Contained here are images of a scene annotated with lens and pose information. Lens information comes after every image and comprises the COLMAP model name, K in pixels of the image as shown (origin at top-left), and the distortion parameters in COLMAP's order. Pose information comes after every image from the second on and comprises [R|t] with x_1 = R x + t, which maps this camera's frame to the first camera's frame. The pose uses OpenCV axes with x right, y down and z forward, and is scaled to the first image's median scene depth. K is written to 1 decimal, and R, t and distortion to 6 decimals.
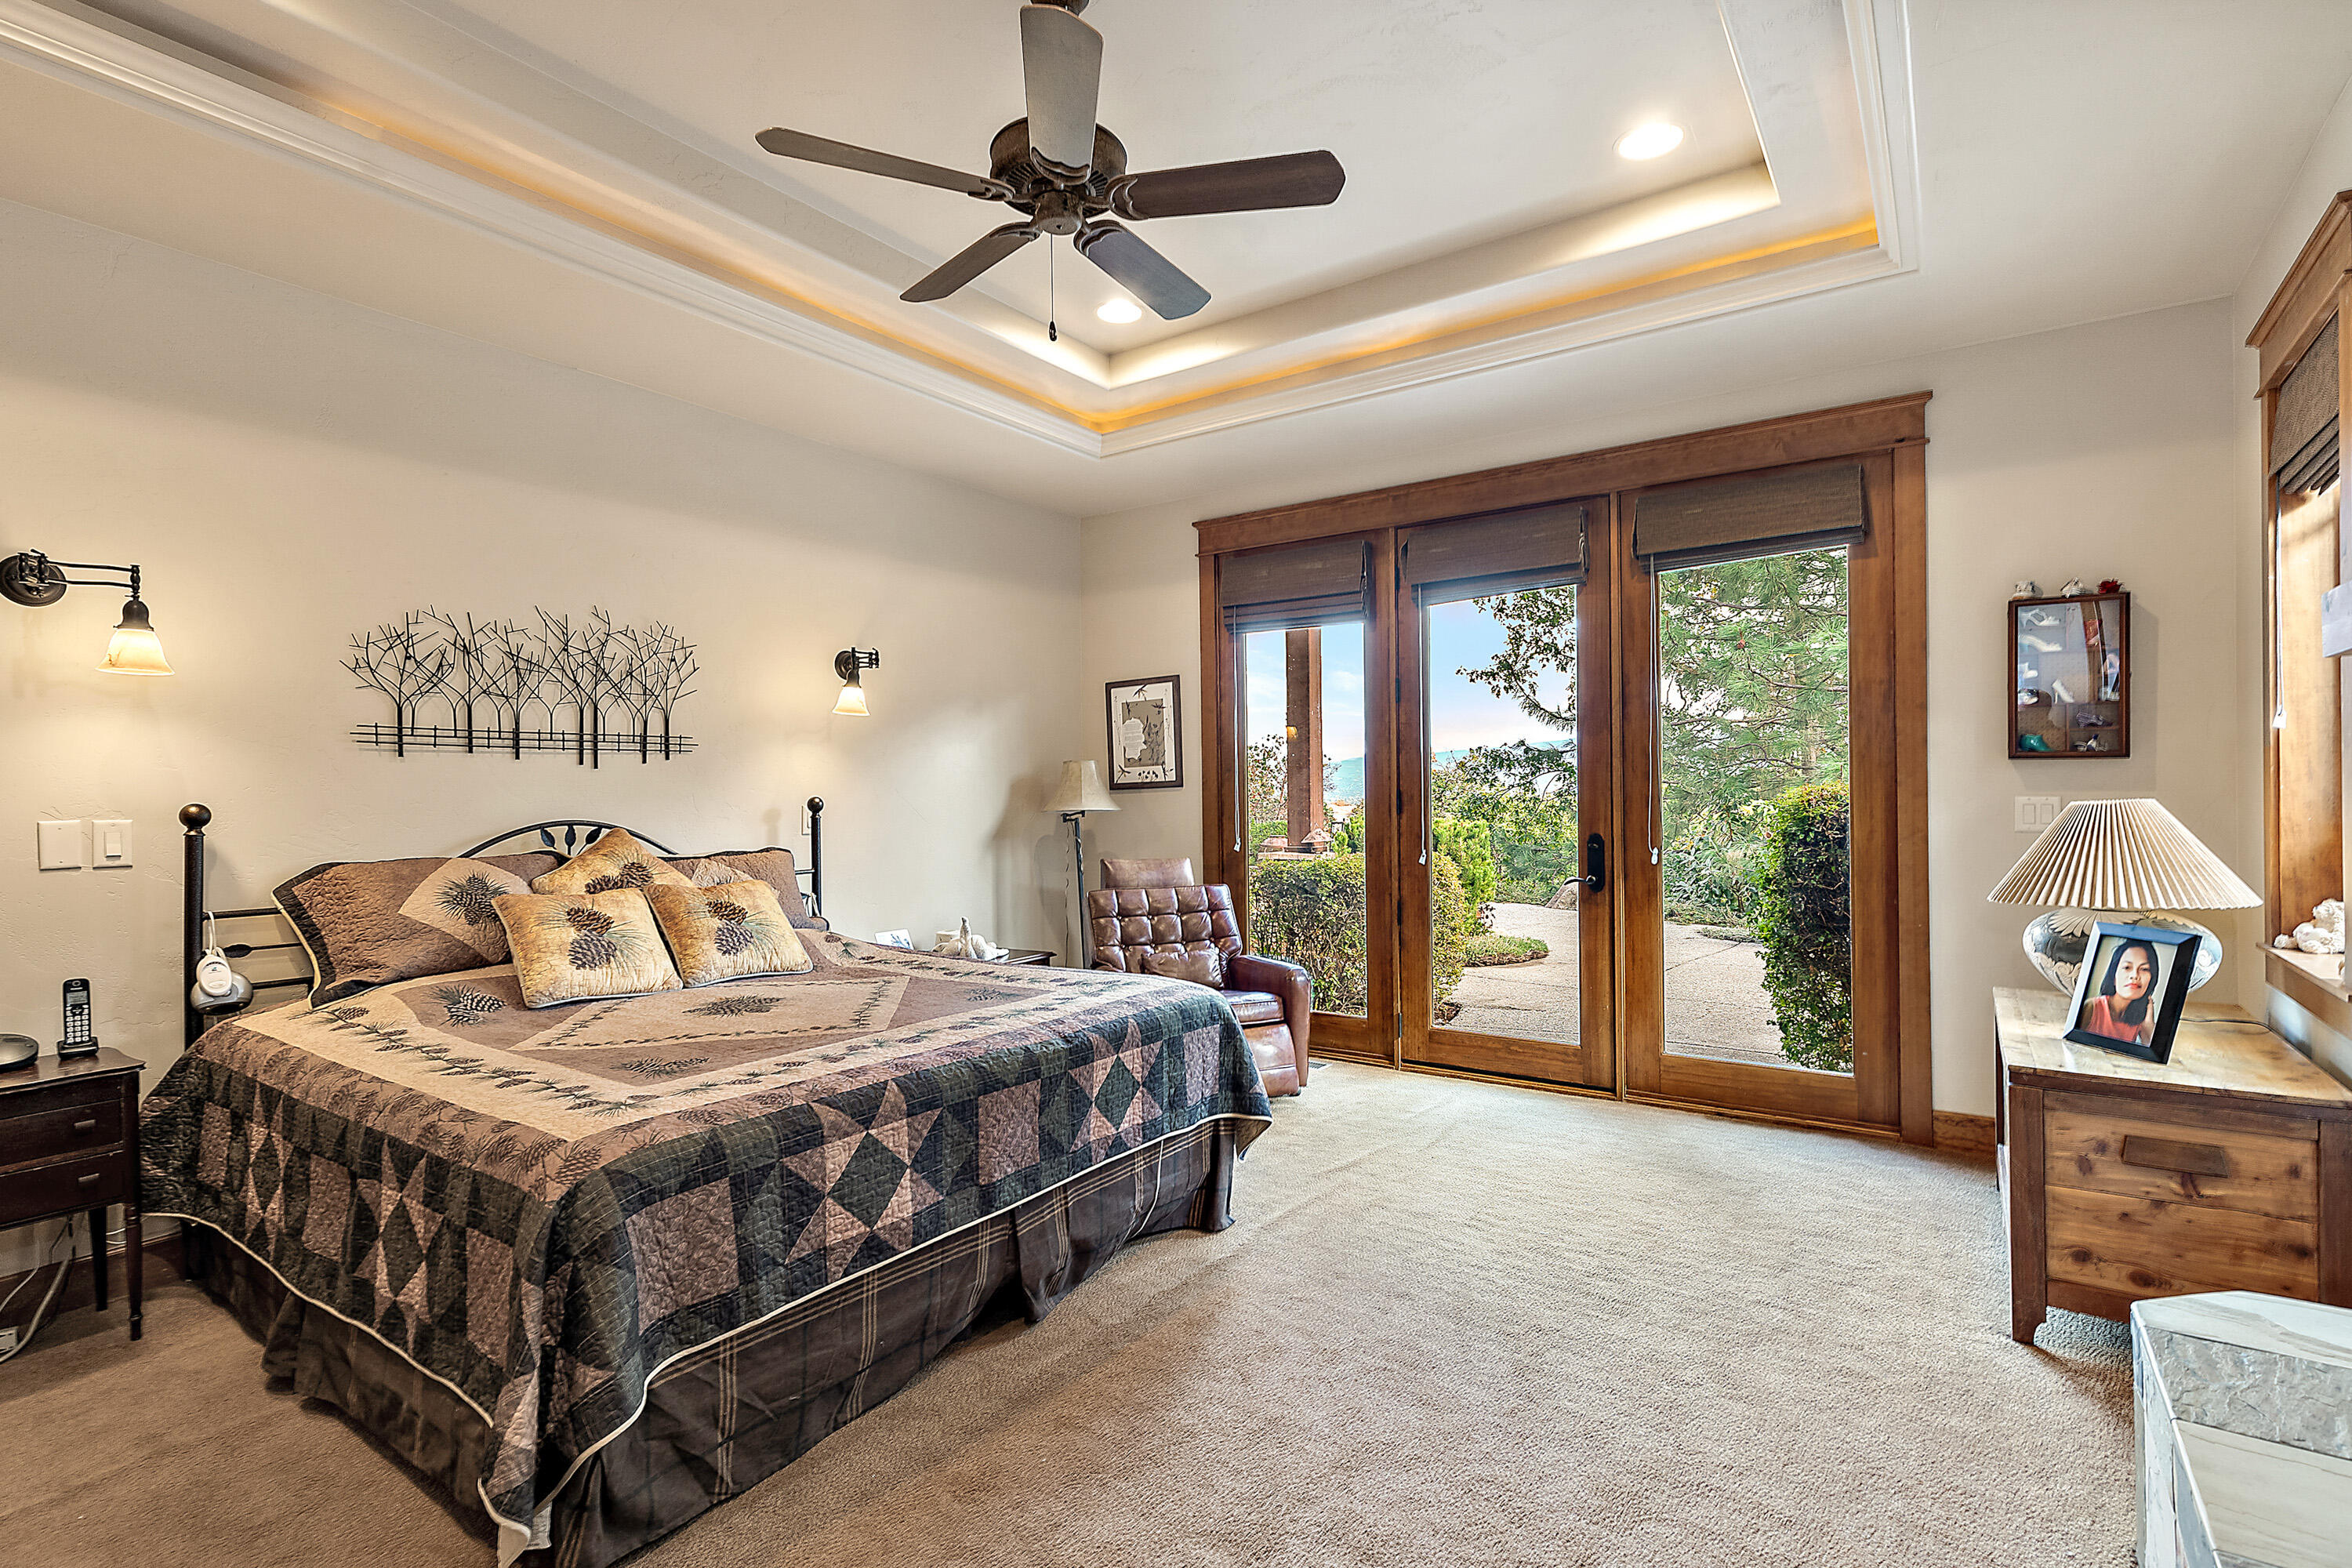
lens RADIAL K [[1119.6, 0, 1201.5], [0, 1119.6, 791.1], [0, 0, 1]] dist [0.003841, -0.000300]
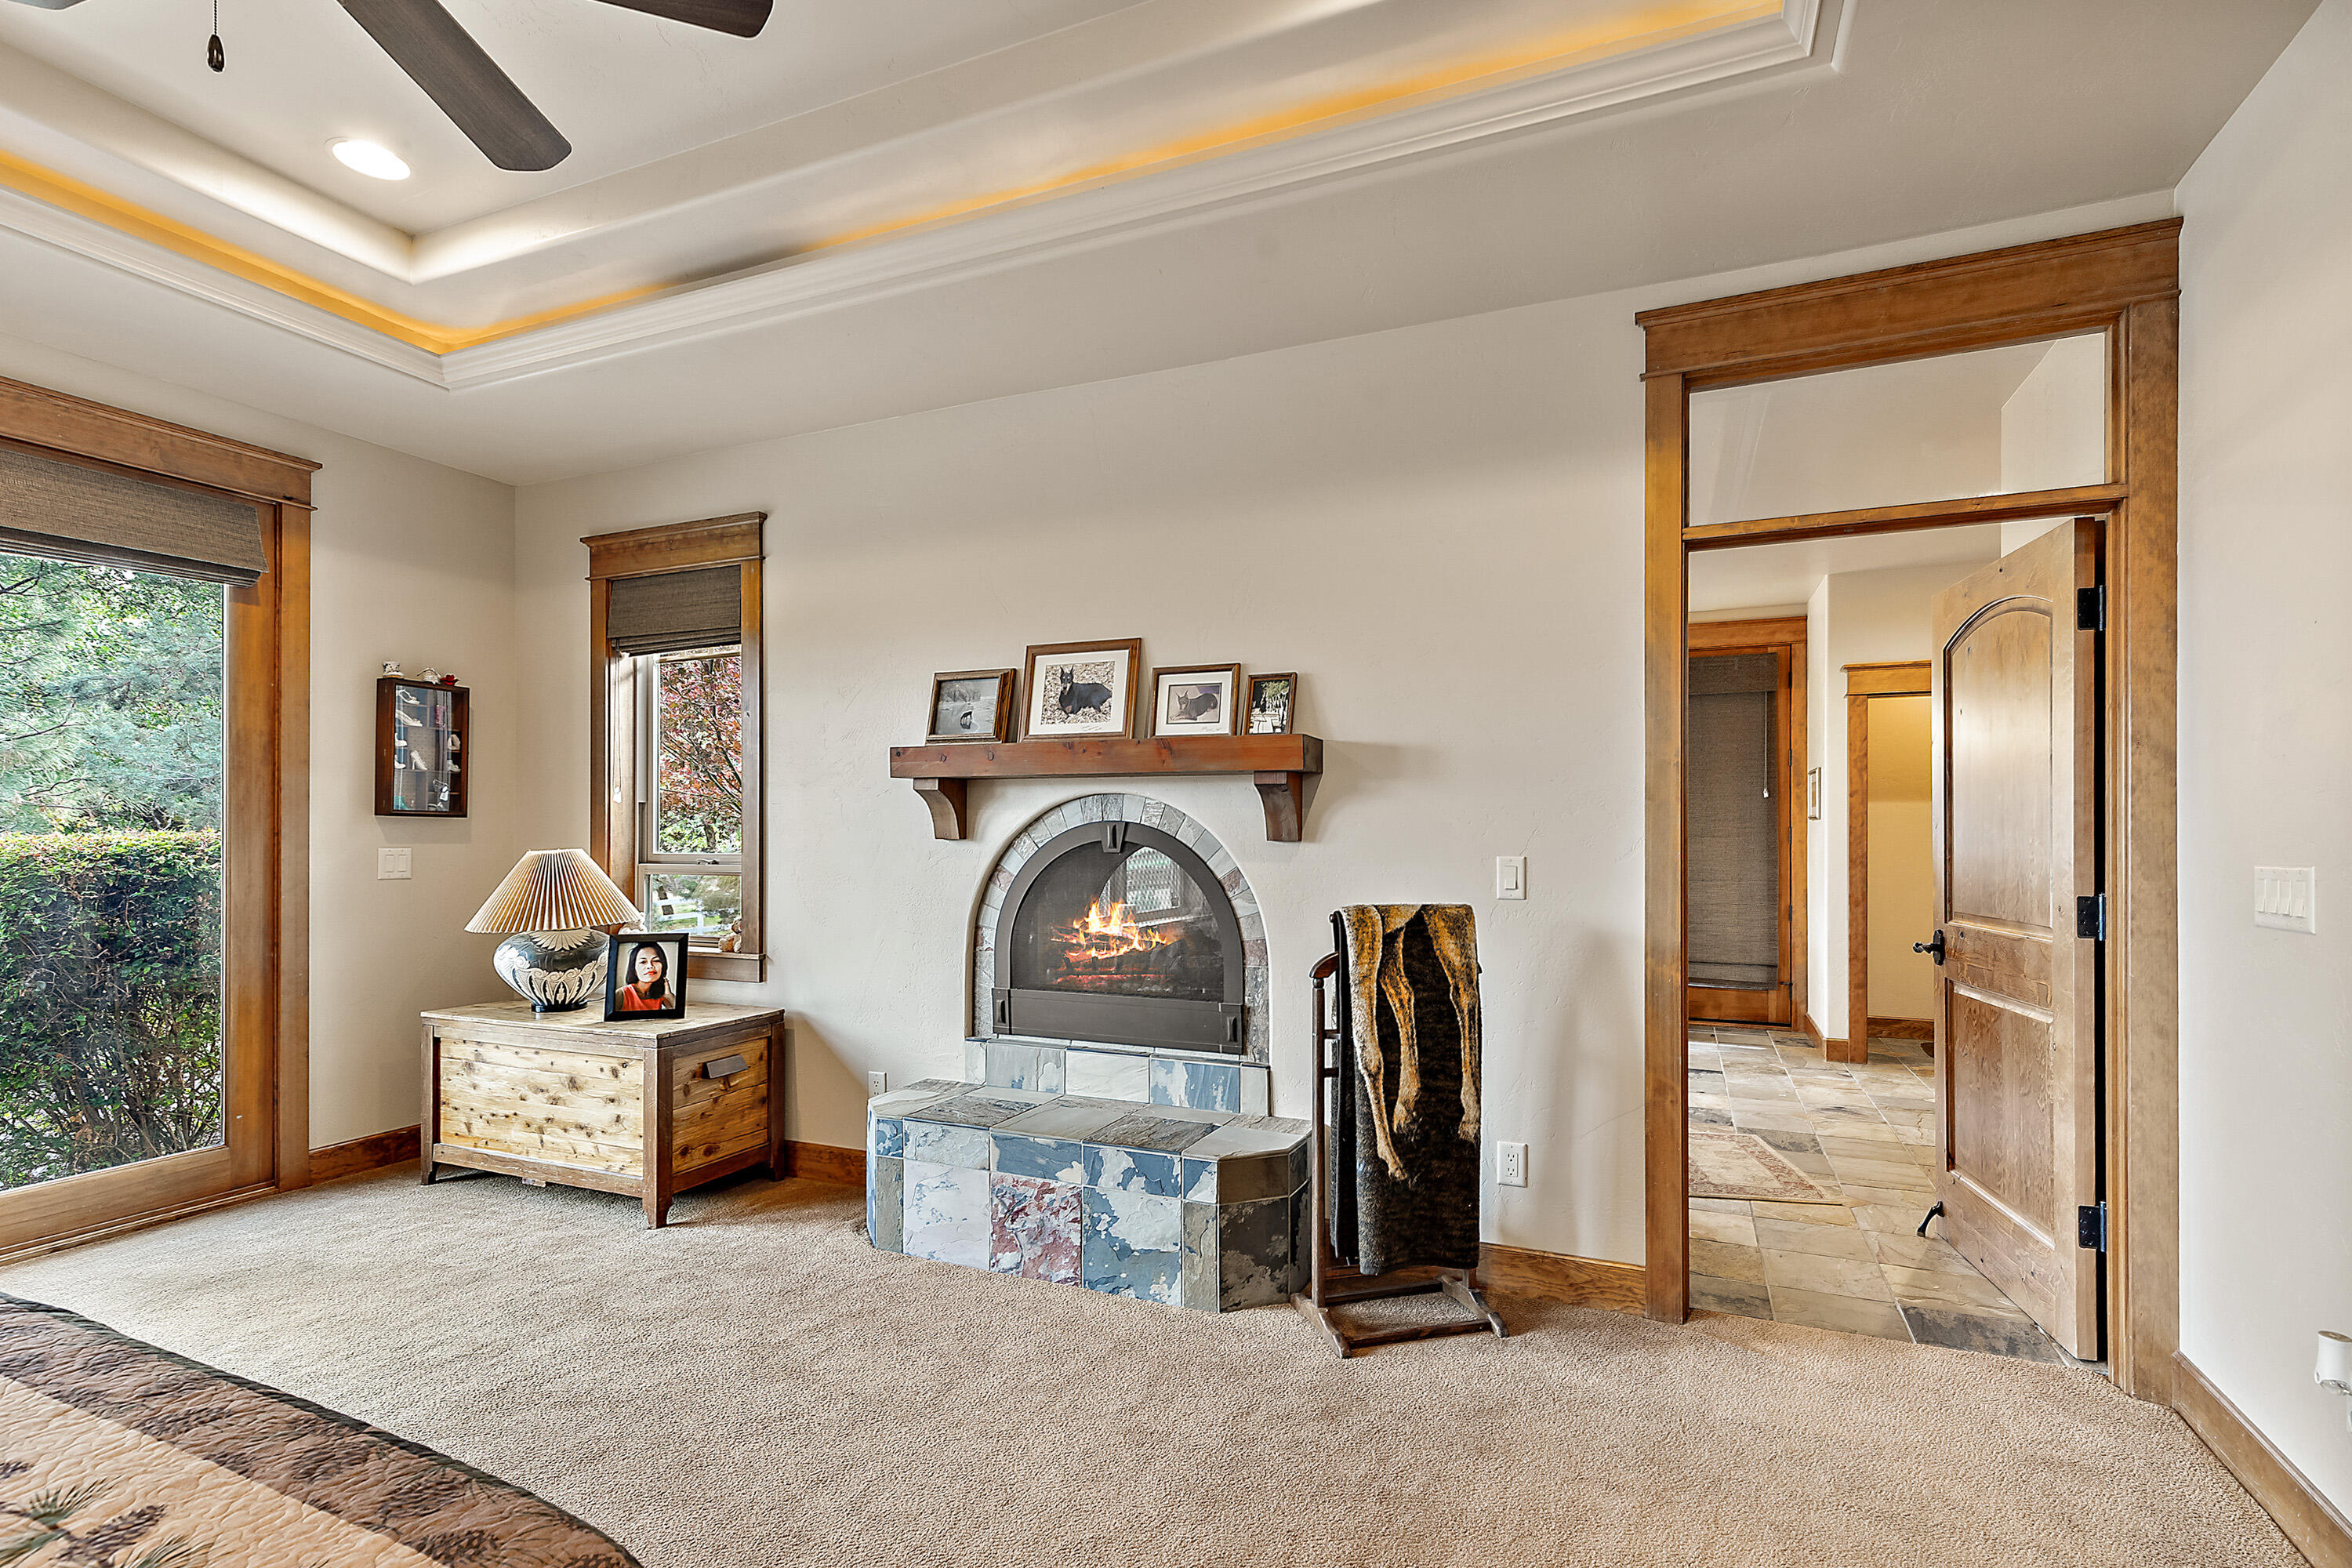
lens RADIAL K [[1109.6, 0, 1170.8], [0, 1109.6, 832.2], [0, 0, 1]] dist [0.011171, -0.000473]
pose [[-0.178310, 0.011298, 0.983910, -0.536170], [0.002915, 0.999936, -0.010954, 0.002876], [-0.983970, 0.000915, -0.178331, 0.414735]]
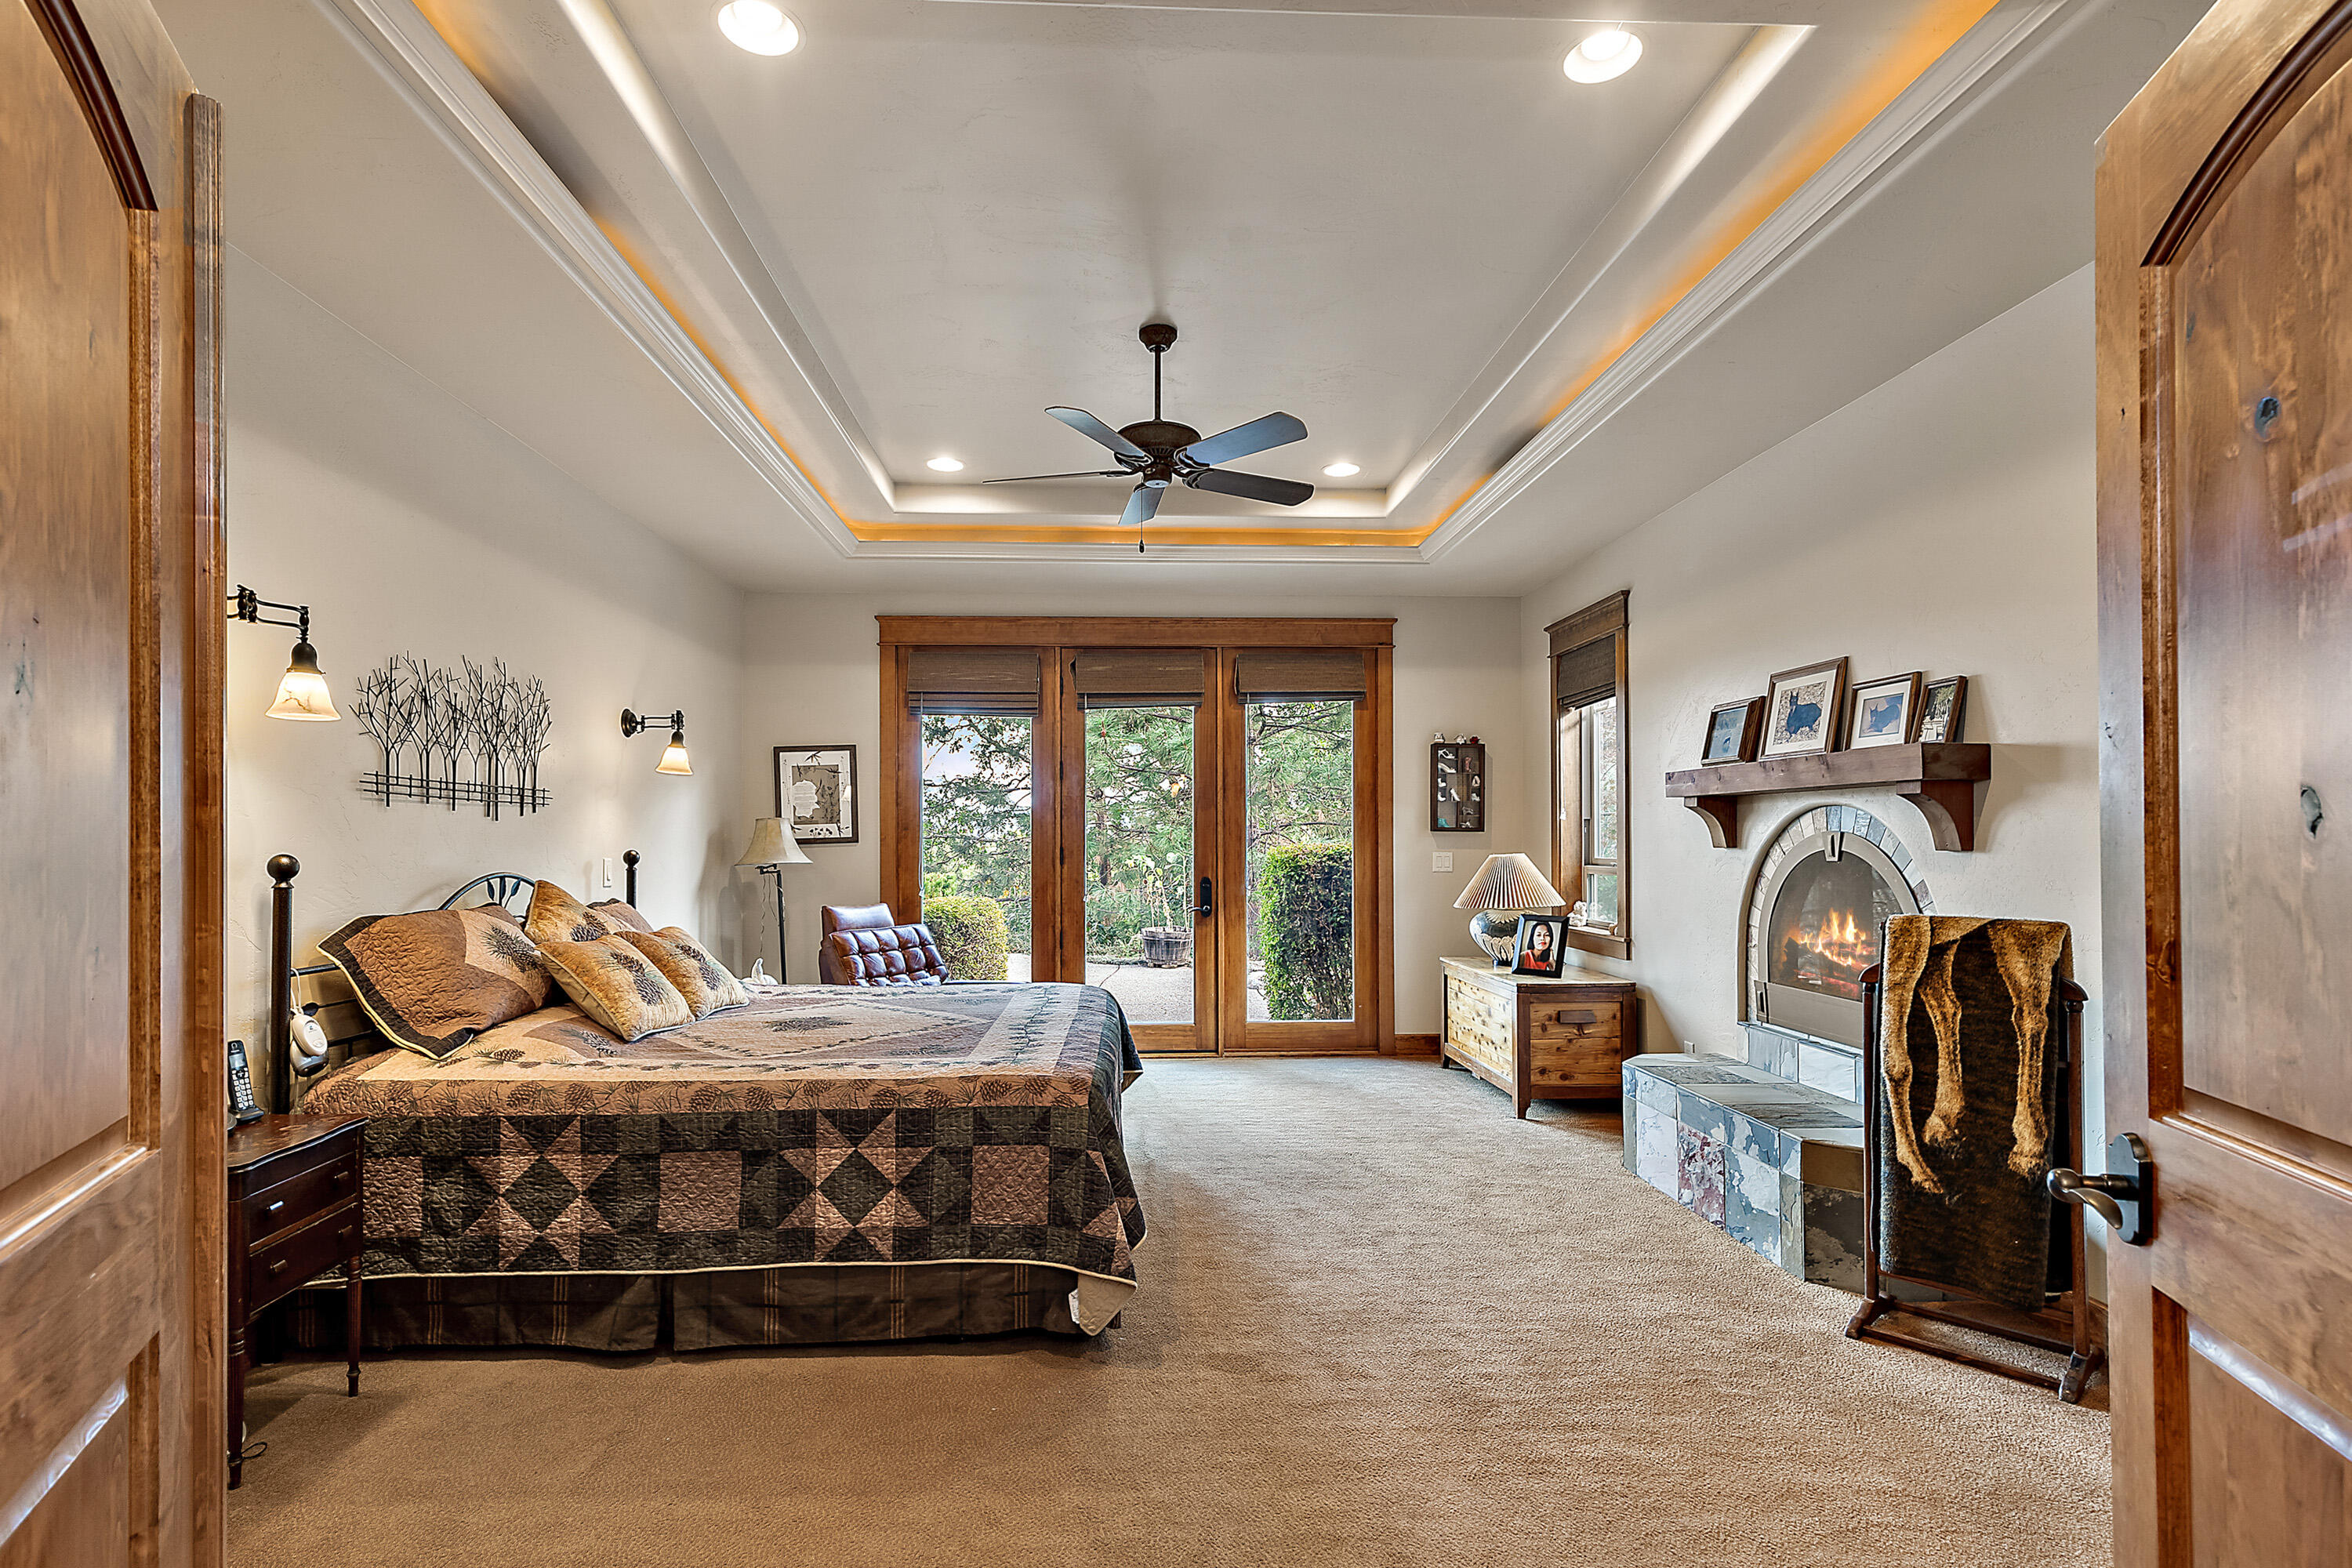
lens RADIAL K [[1109.6, 0, 1170.8], [0, 1109.6, 832.2], [0, 0, 1]] dist [0.011171, -0.000473]
pose [[0.794744, 0.013811, 0.606788, -0.684762], [-0.005397, 0.999862, -0.015690, 0.002790], [-0.606921, 0.009195, 0.794709, -0.153057]]
